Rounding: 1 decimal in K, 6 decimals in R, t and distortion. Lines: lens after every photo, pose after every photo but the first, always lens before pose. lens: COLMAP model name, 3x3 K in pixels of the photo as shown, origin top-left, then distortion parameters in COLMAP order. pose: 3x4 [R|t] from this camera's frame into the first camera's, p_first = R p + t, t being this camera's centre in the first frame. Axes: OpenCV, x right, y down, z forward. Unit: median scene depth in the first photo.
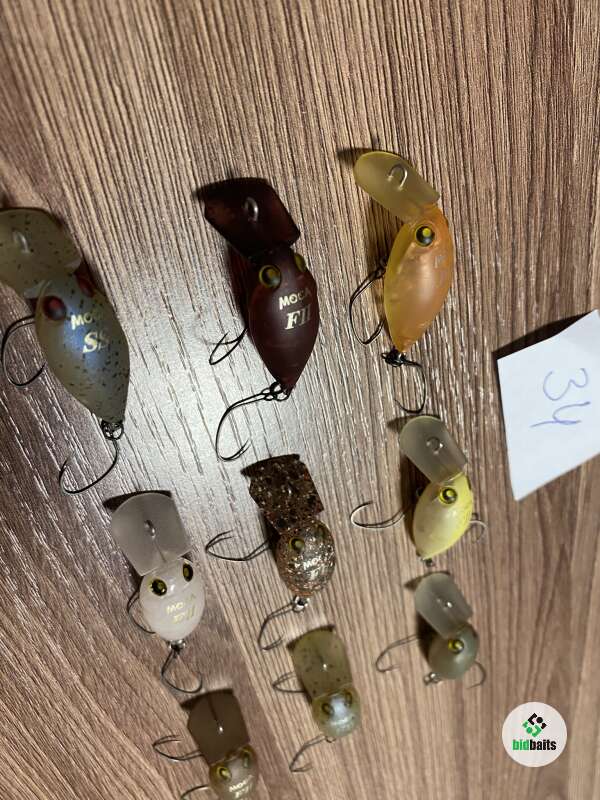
lens RADIAL K [[647.2, 0, 309.9], [0, 647.2, 400.5], [0, 0, 1]] dist [-0.072850, 0.074897]
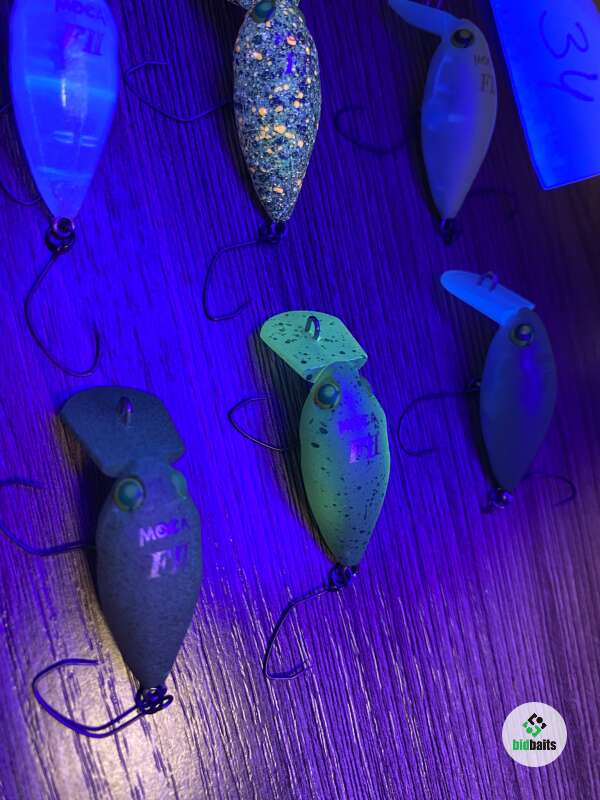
lens RADIAL K [[624.0, 0, 301.6], [0, 624.0, 389.6], [0, 0, 1]] dist [-0.012720, -0.045168]
pose [[0.995128, -0.035752, 0.091875, -0.065274], [0.077989, 0.855561, -0.511795, 1.090475], [-0.060307, 0.516467, 0.854181, 0.787575]]
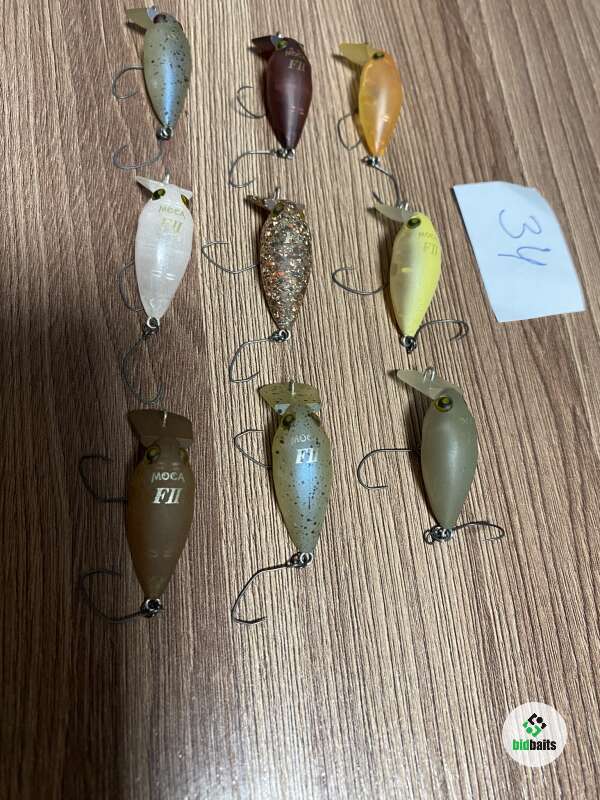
lens RADIAL K [[629.6, 0, 307.6], [0, 629.6, 397.9], [0, 0, 1]] dist [-0.016875, -0.005651]
pose [[0.988065, 0.015445, -0.153261, 0.263885], [-0.126889, 0.645704, -0.752971, 1.594344], [0.087332, 0.763432, 0.639957, 0.634761]]
